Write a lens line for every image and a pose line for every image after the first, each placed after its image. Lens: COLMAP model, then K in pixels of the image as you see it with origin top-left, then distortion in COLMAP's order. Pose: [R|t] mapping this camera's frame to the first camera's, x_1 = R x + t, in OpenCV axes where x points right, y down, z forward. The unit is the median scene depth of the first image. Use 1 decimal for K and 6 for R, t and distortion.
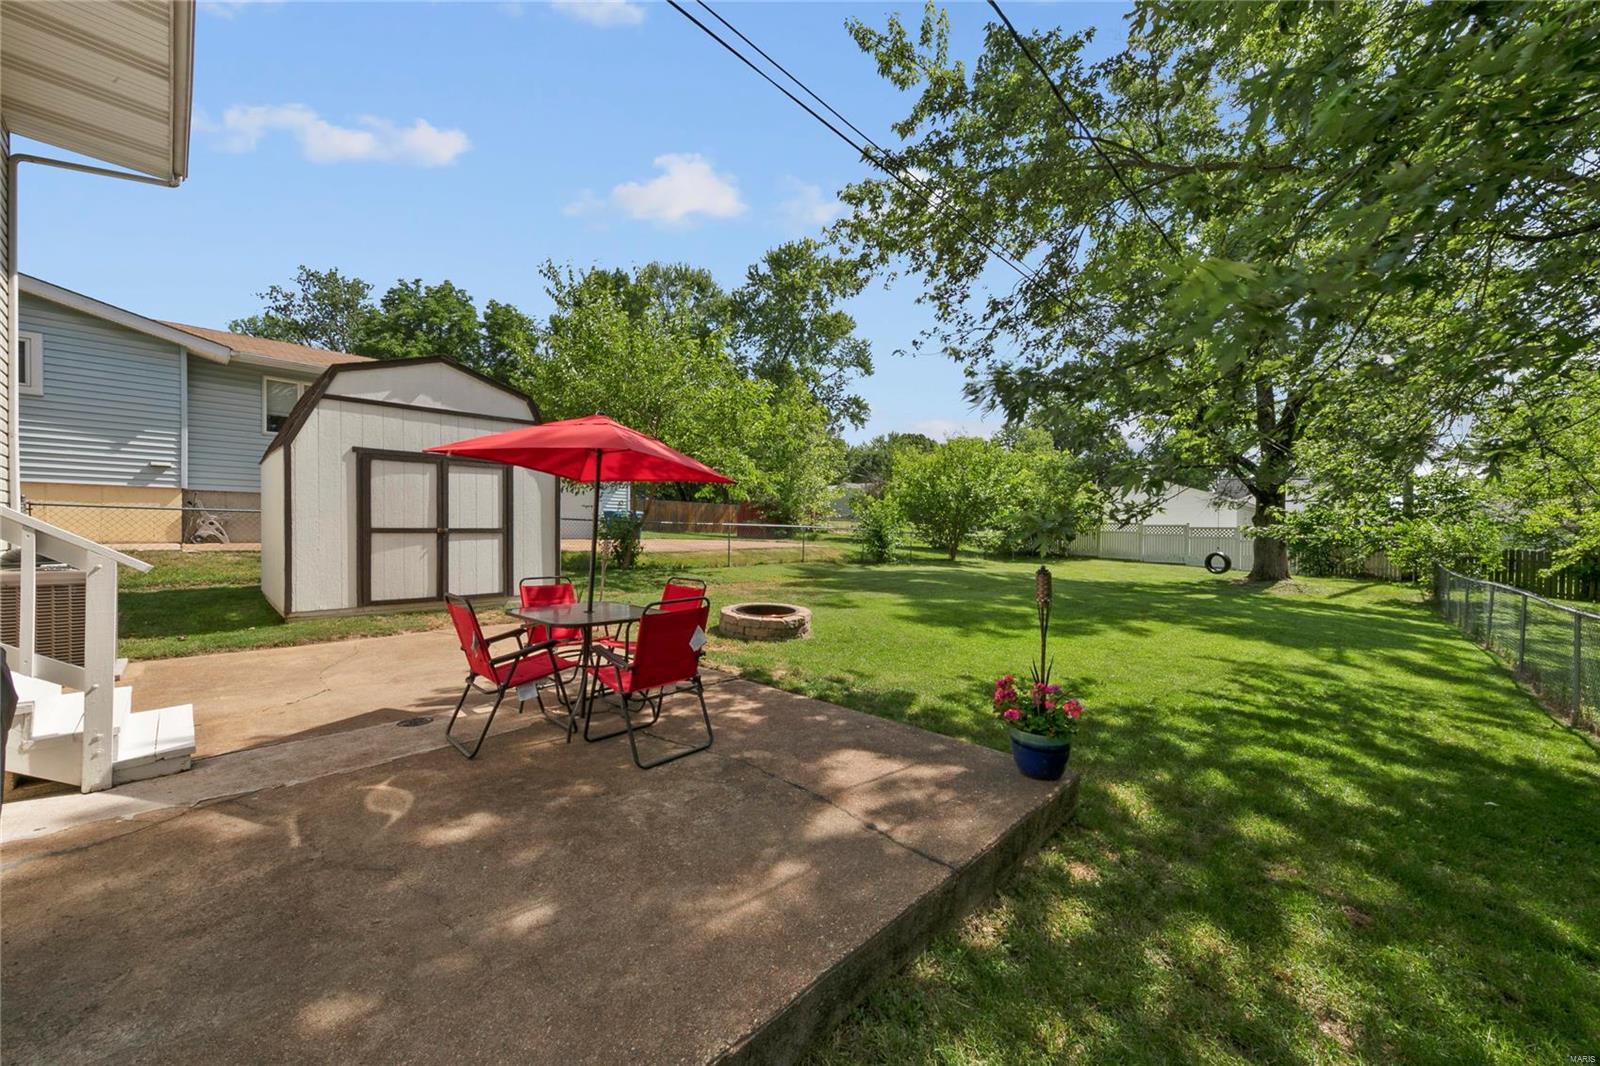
lens RADIAL K [[588.0, 0, 801.2], [0, 588.0, 529.5], [0, 0, 1]] dist [0.007521, -0.000083]
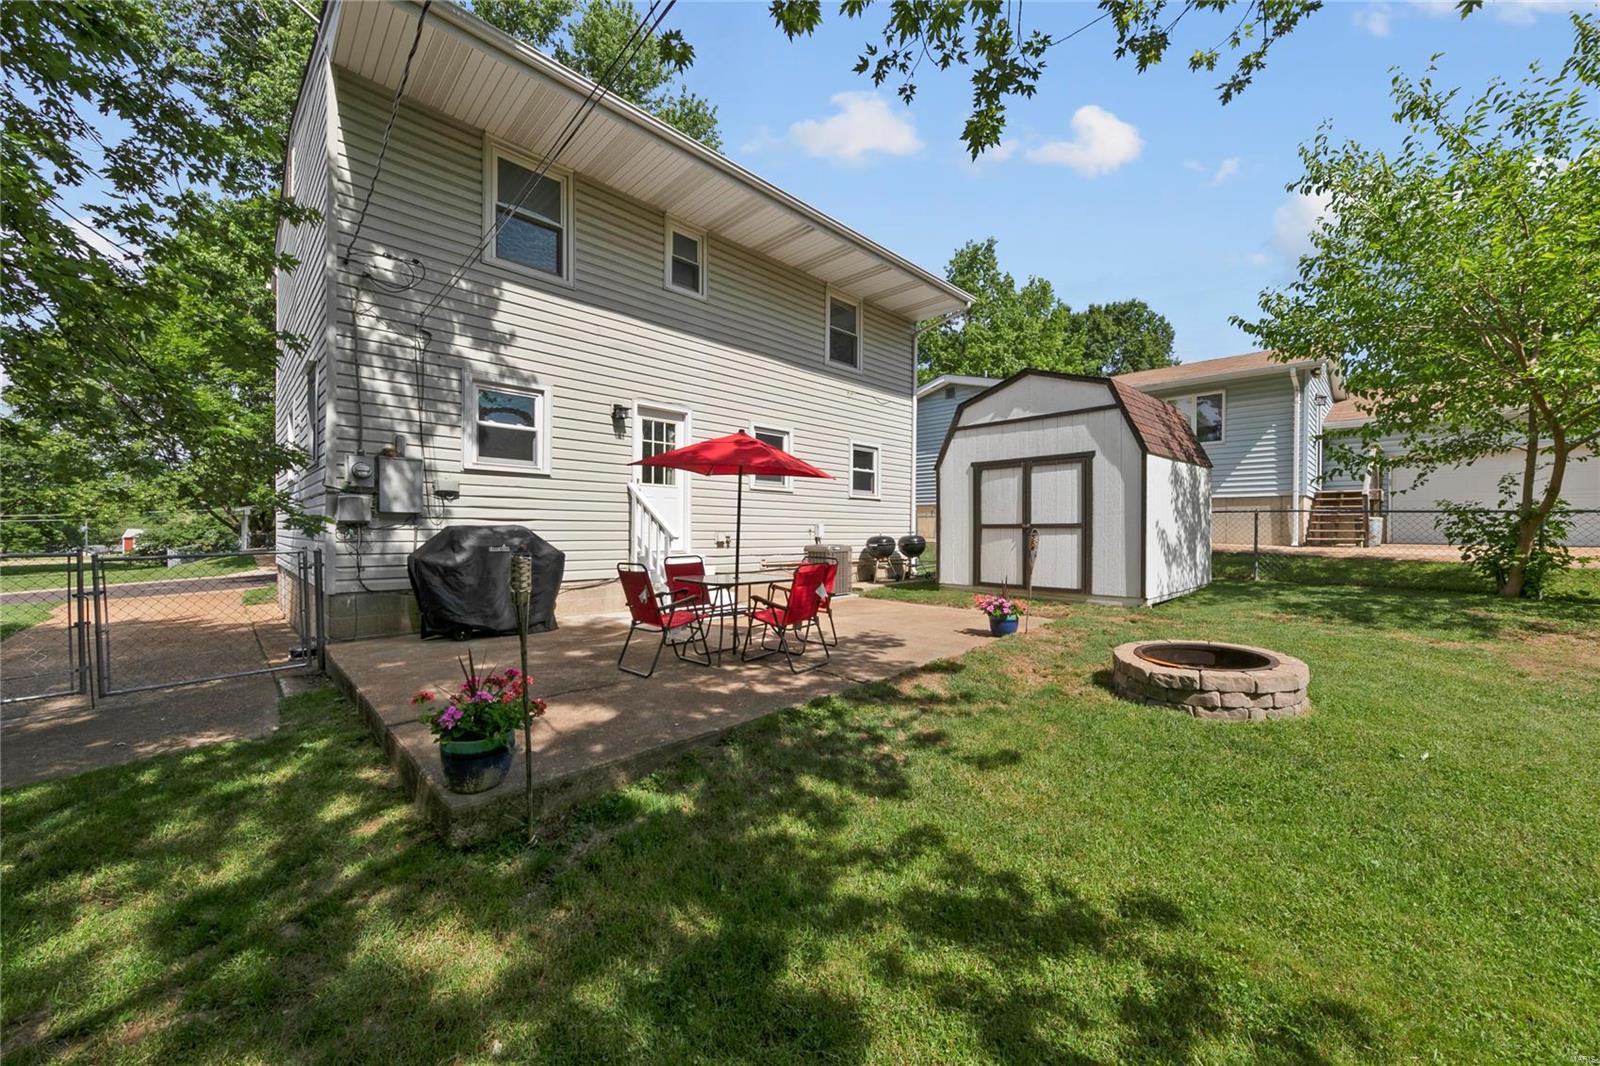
lens RADIAL K [[588.0, 0, 803.6], [0, 588.0, 528.3], [0, 0, 1]] dist [0.007521, -0.000083]
pose [[-0.033891, -0.010154, -0.999374, 0.554456], [-0.005467, 0.999935, -0.009974, 0.020811], [0.999411, 0.005126, -0.033944, 0.664331]]
